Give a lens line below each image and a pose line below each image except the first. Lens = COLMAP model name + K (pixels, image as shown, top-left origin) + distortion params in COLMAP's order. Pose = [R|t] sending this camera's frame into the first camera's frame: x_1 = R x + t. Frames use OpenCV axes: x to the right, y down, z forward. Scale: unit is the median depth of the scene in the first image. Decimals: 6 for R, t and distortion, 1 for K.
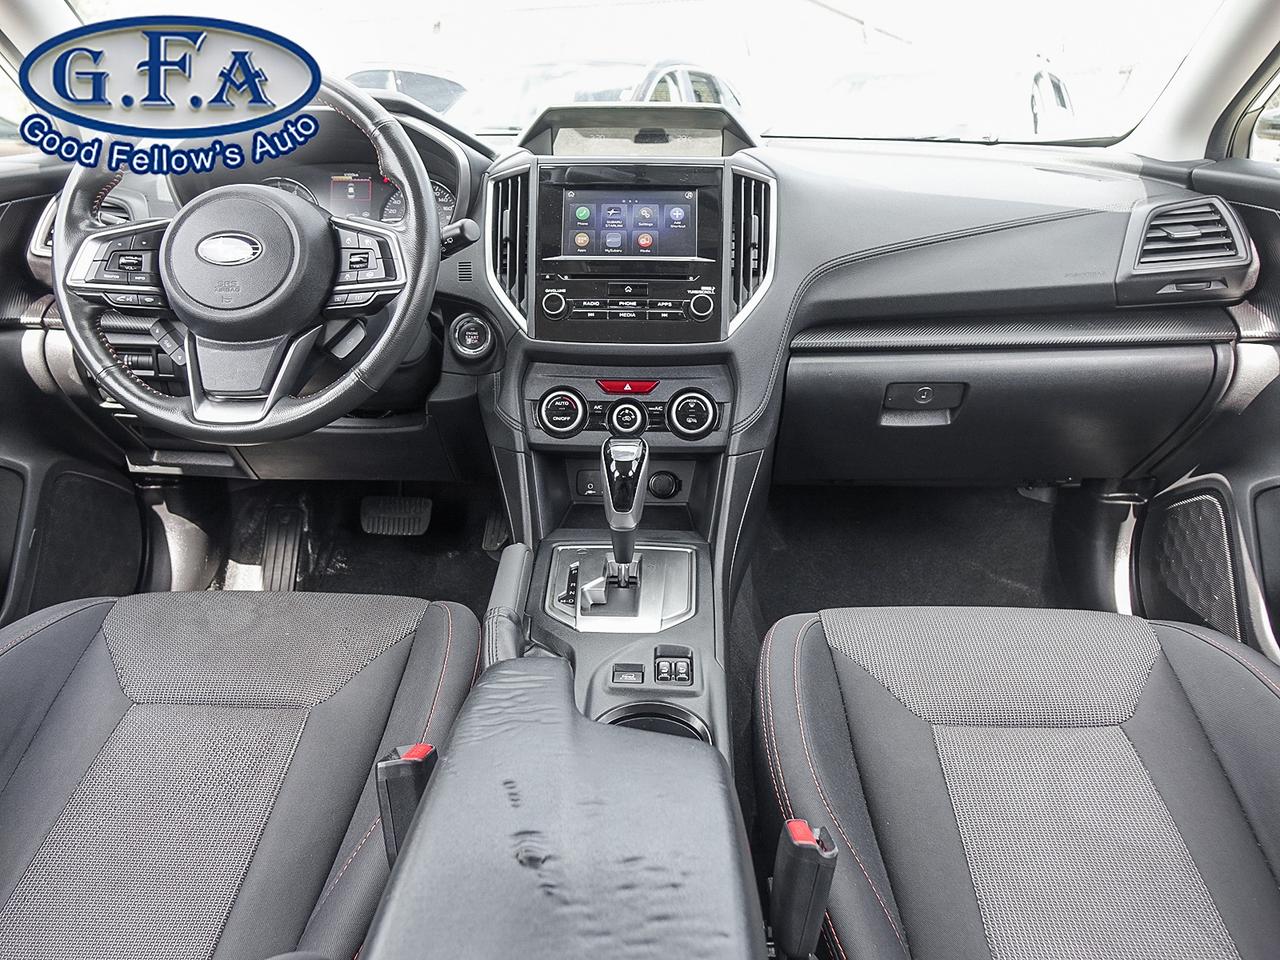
lens RADIAL K [[933.5, 0, 640.0], [0, 933.5, 480.0], [0, 0, 1]] dist [-0.025978, -0.000857]
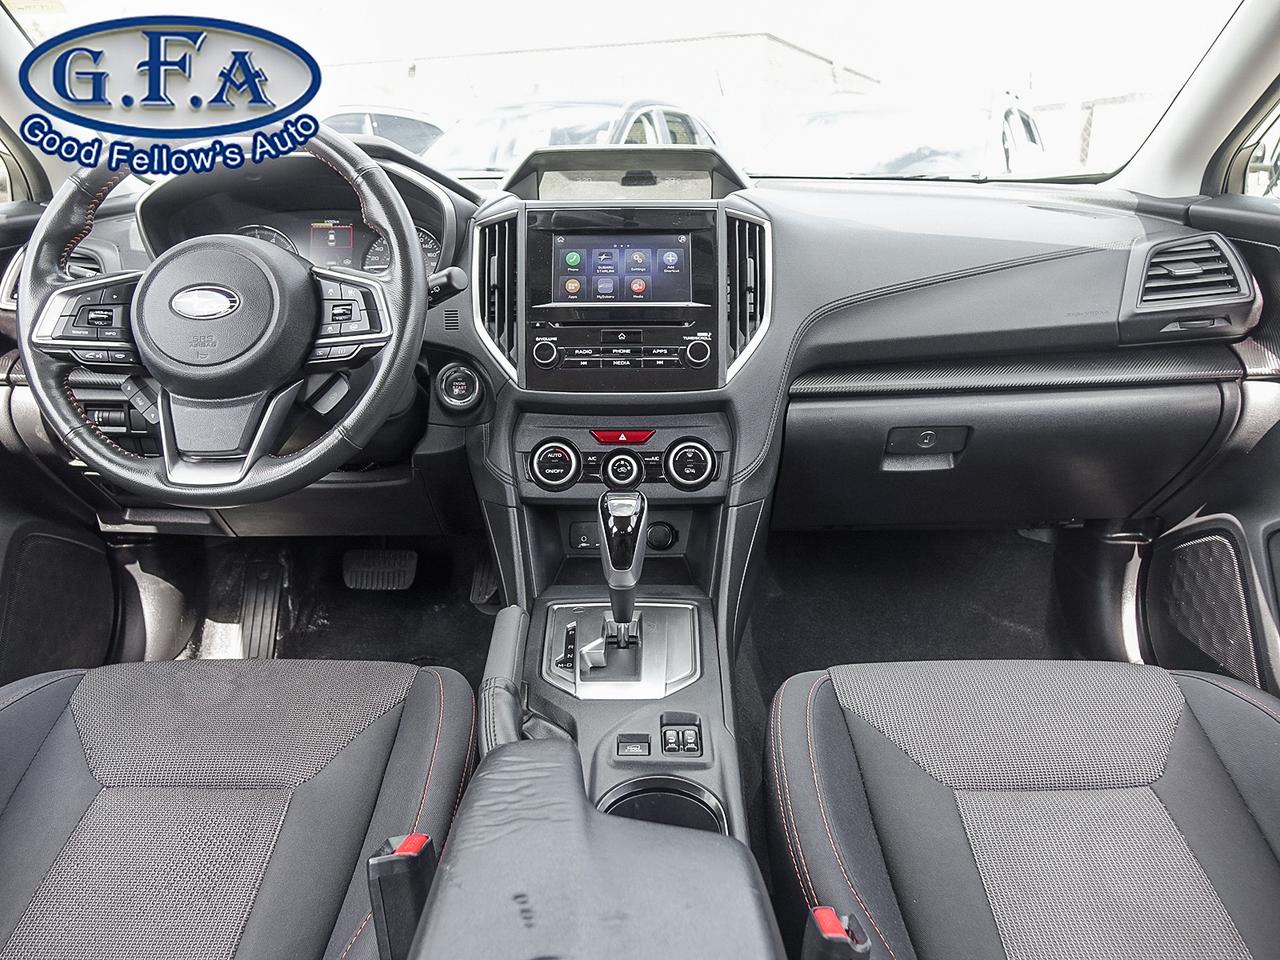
lens RADIAL K [[933.5, 0, 640.0], [0, 933.5, 480.0], [0, 0, 1]] dist [-0.025978, -0.000857]
pose [[0.999609, -0.017917, 0.021482, -0.016872], [0.018710, 0.999130, -0.037273, -0.019157], [-0.020795, 0.037660, 0.999074, 0.038743]]
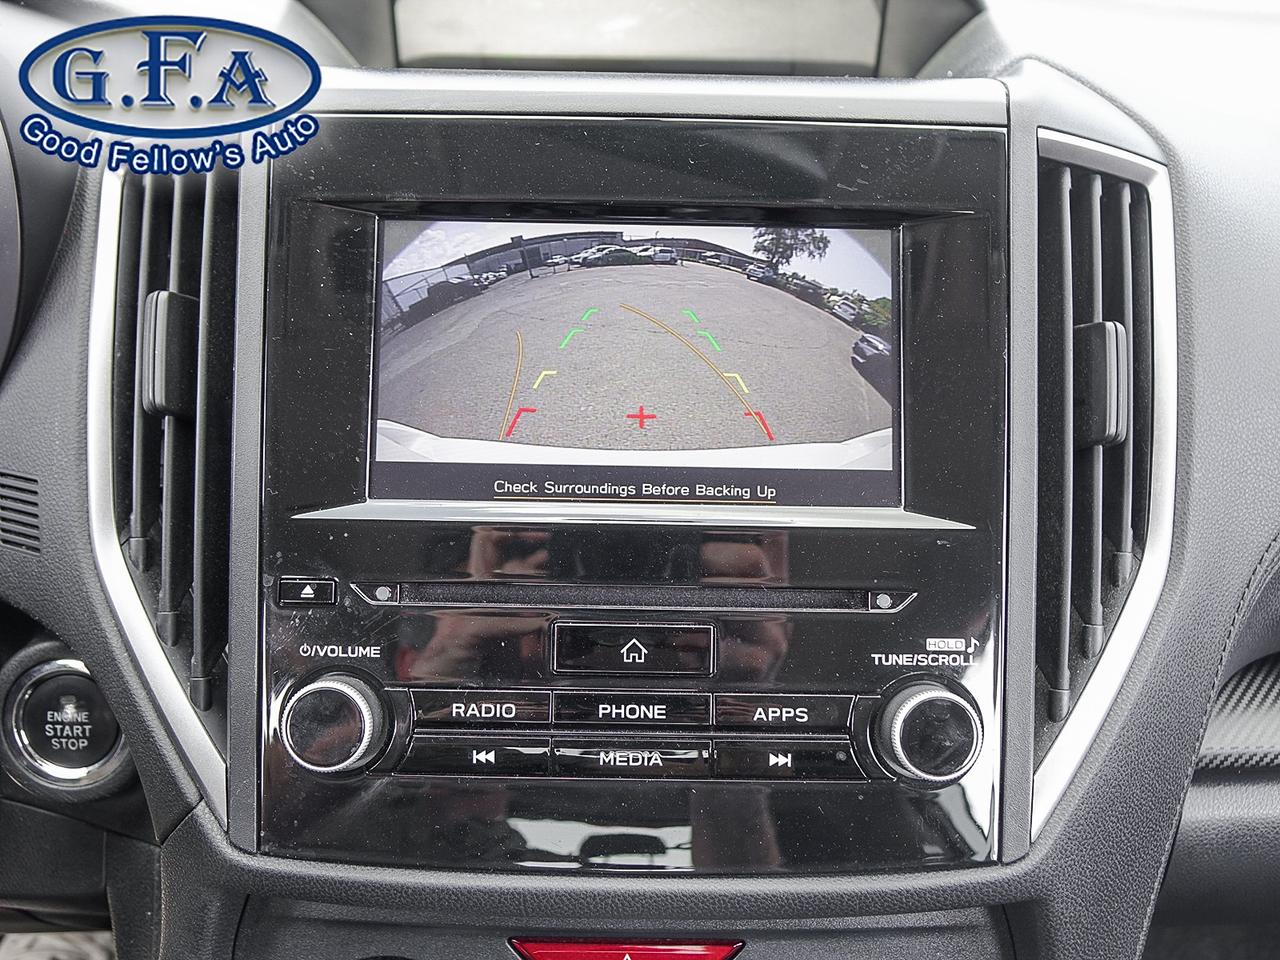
lens RADIAL K [[1110.9, 0, 640.0], [0, 1110.9, 480.0], [0, 0, 1]] dist [-0.002712, -0.002714]
pose [[0.999579, -0.003712, 0.028772, -0.018750], [0.000960, 0.995468, 0.095090, -0.272458], [-0.028994, -0.095022, 0.995053, 0.696217]]
